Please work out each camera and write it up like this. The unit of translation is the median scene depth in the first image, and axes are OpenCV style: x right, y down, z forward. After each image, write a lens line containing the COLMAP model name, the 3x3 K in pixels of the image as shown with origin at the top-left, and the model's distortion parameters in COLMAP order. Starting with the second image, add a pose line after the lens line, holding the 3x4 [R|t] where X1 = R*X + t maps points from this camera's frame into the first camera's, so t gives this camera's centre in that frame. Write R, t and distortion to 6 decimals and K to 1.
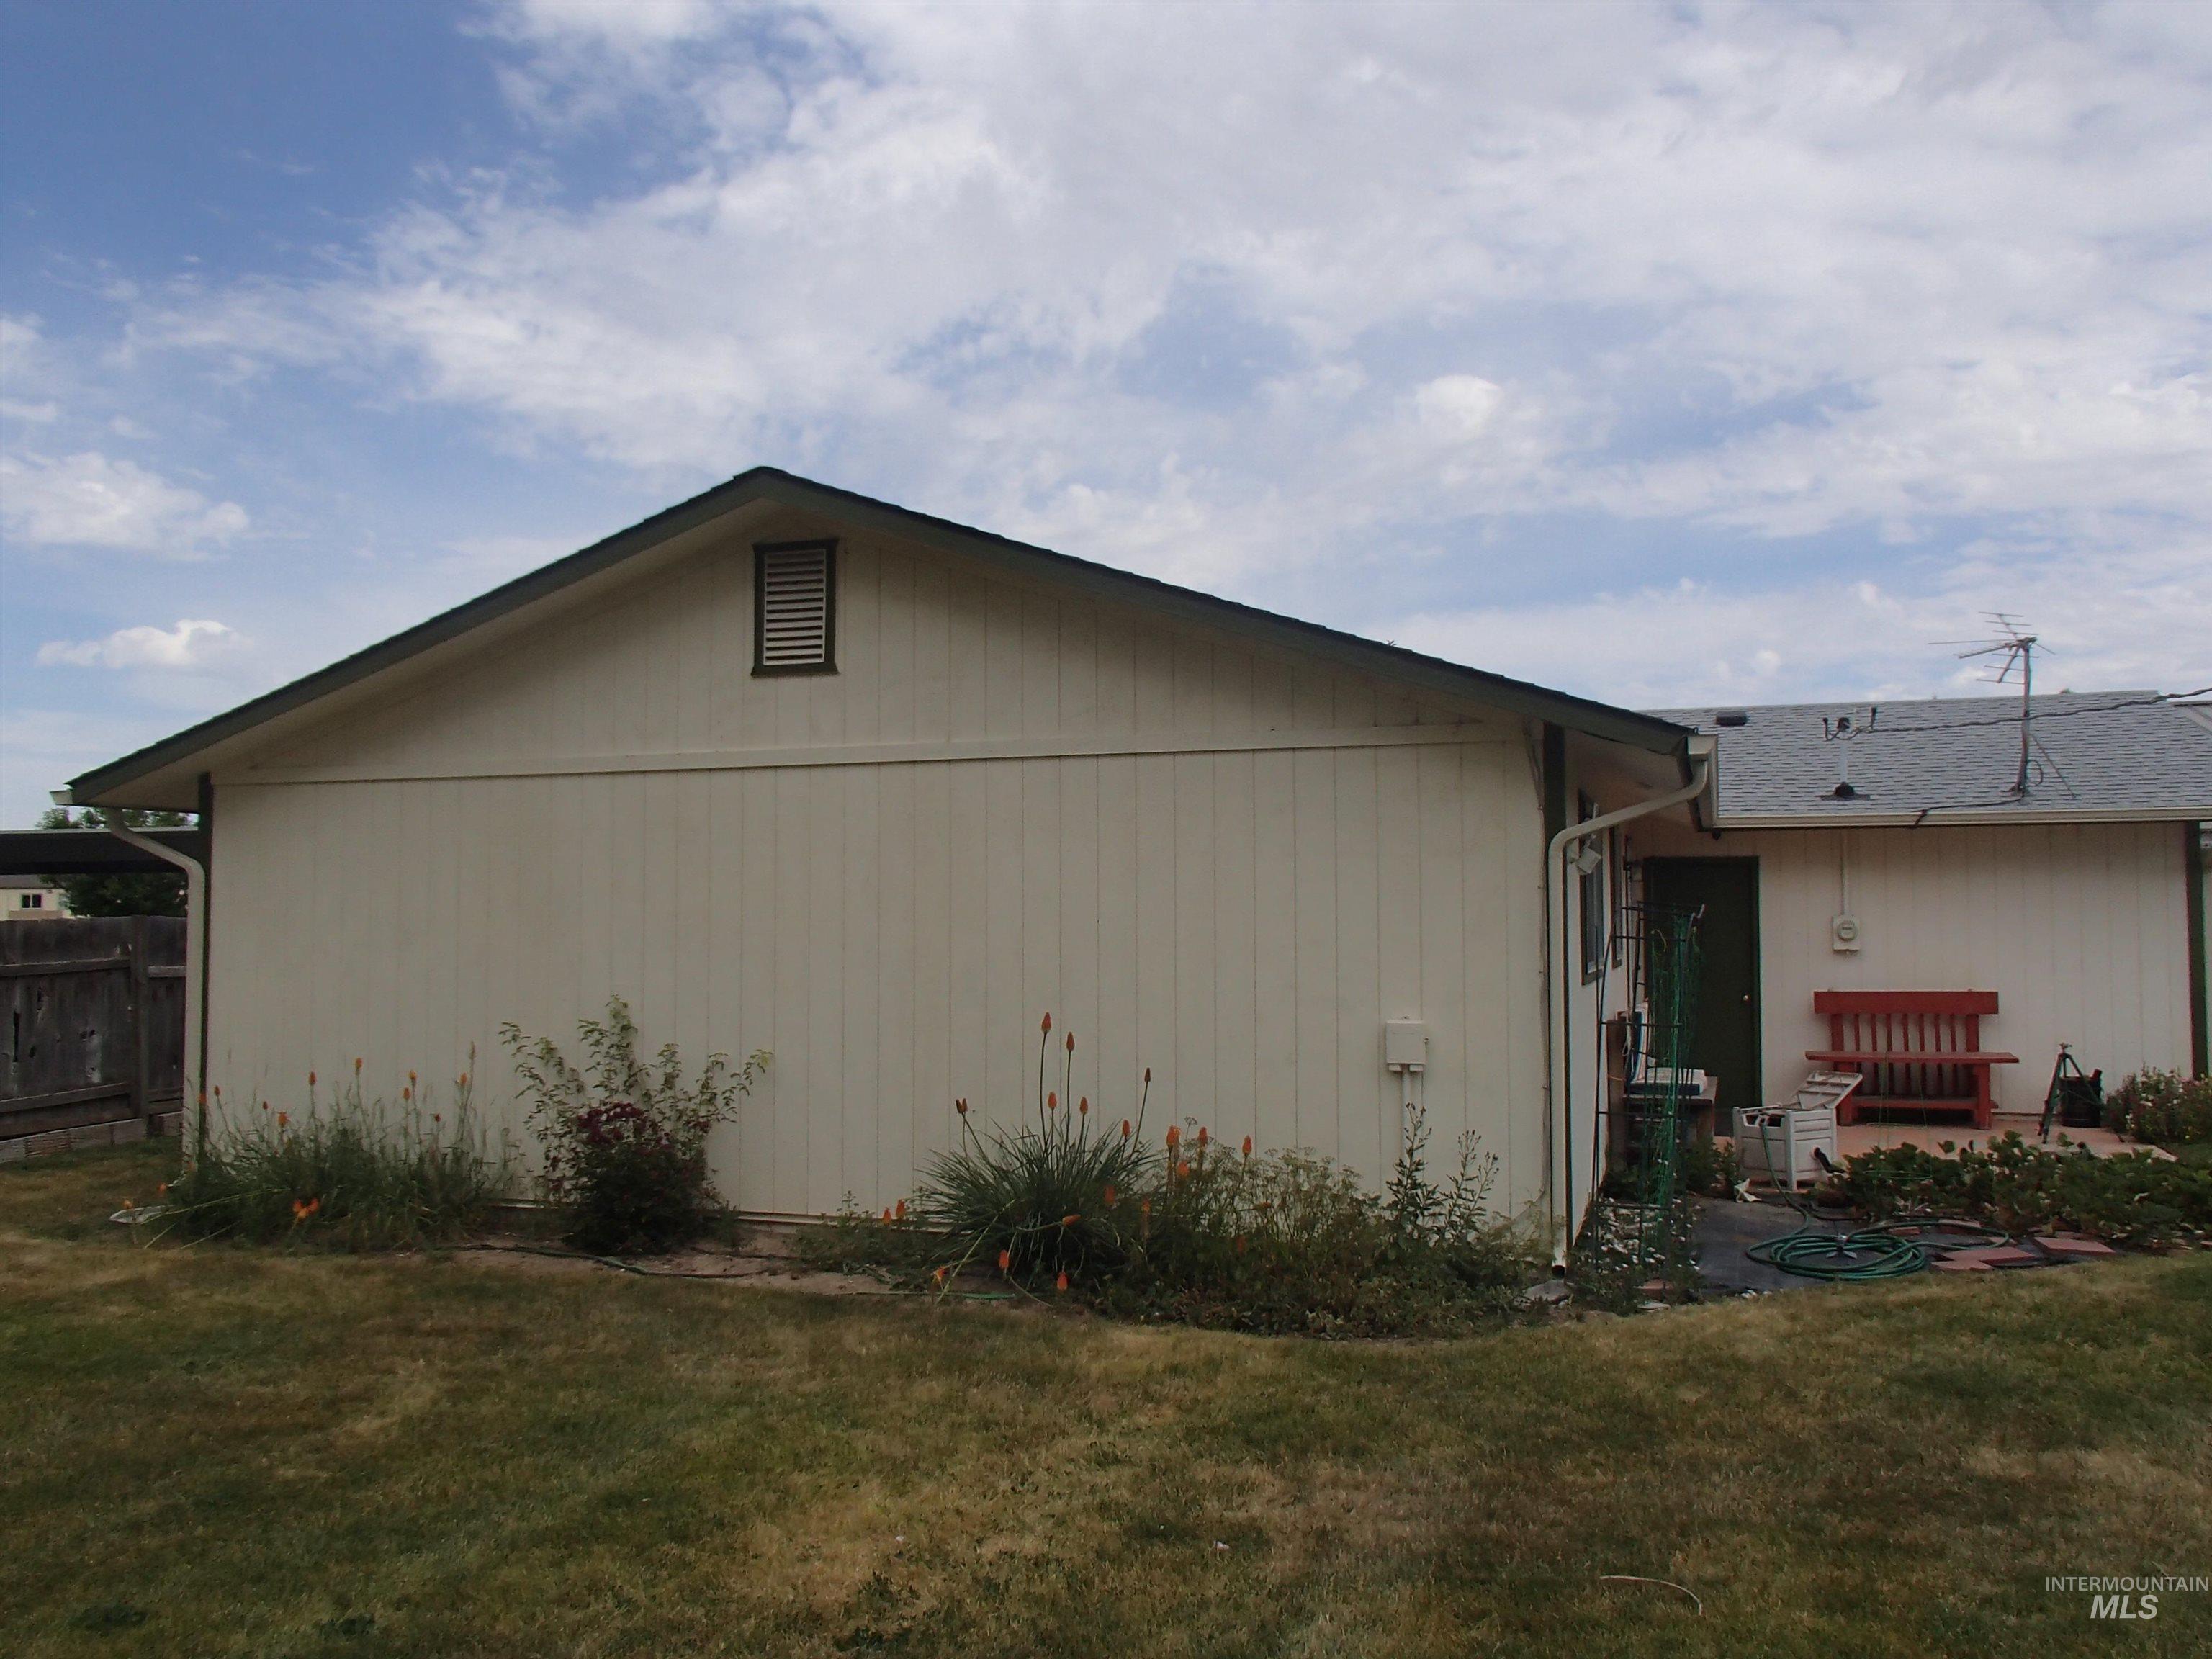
lens RADIAL K [[1826.6, 0, 1107.7], [0, 1826.6, 823.3], [0, 0, 1]] dist [-0.019518, 0.019781]
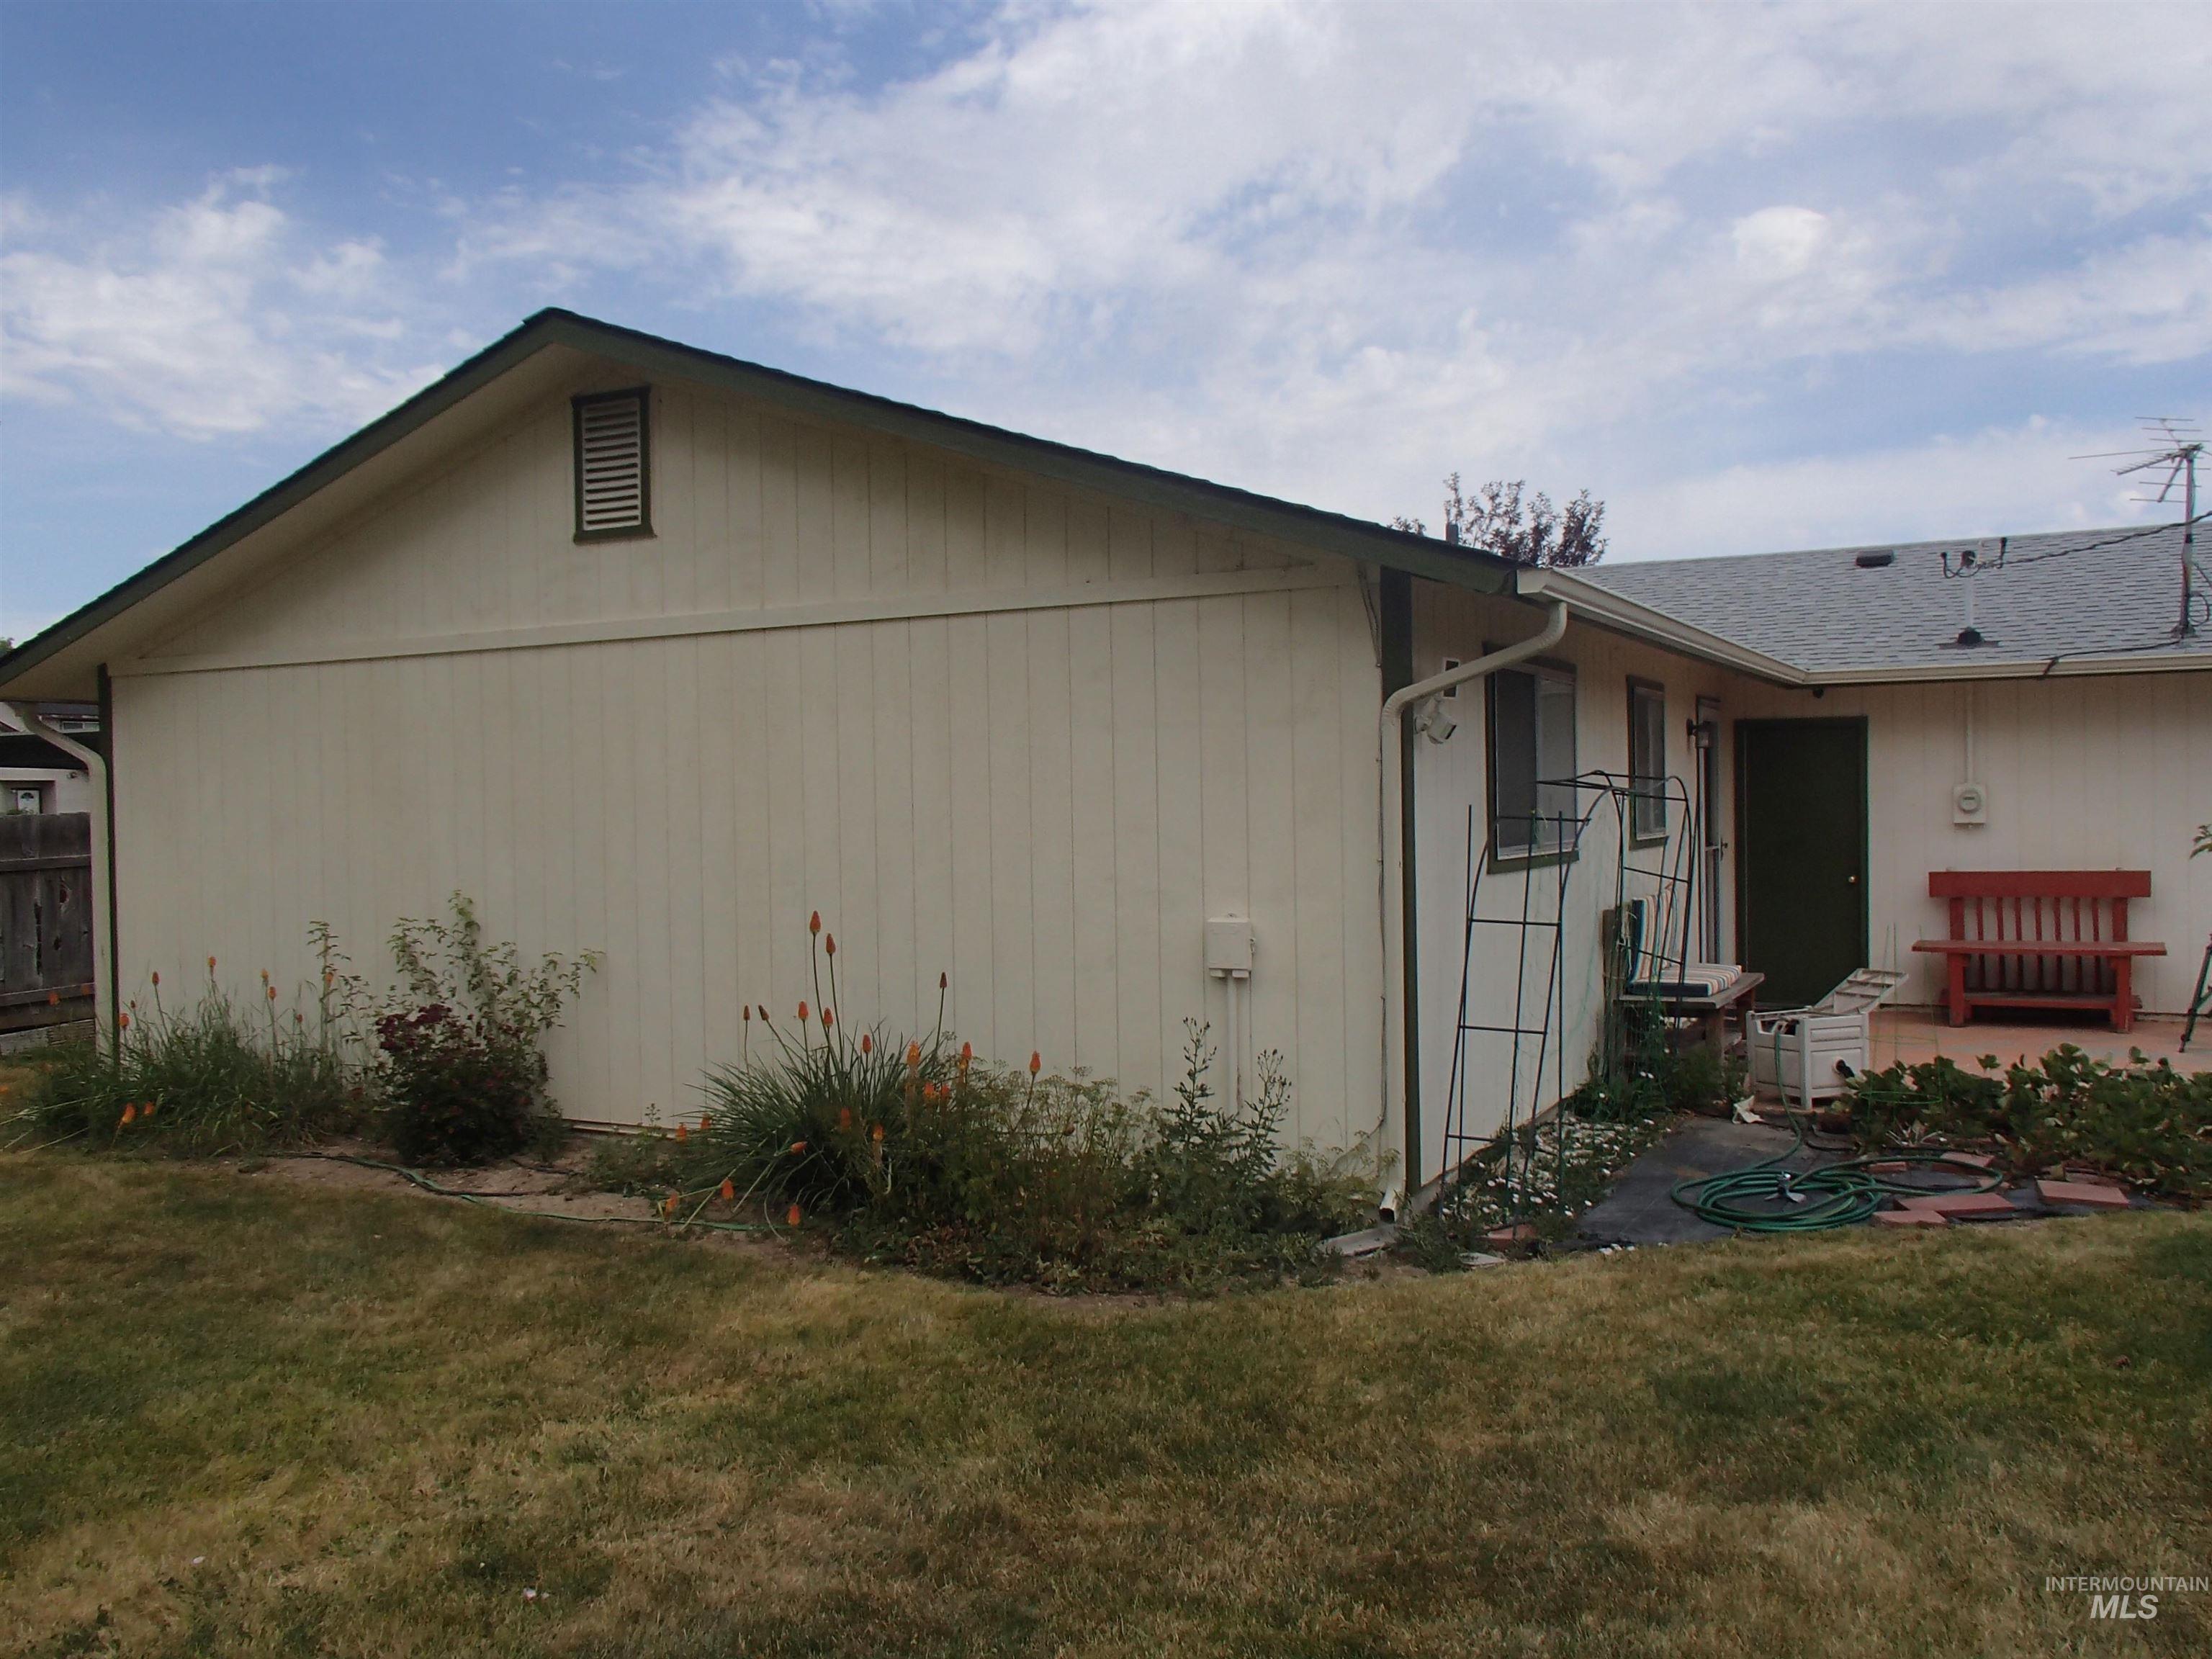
lens RADIAL K [[1826.6, 0, 1107.7], [0, 1826.6, 823.3], [0, 0, 1]] dist [-0.019518, 0.019781]
pose [[0.986547, -0.011104, -0.163098, 0.220780], [0.022369, 0.997476, 0.067393, 0.004124], [0.161938, -0.070134, 0.984305, 0.135694]]
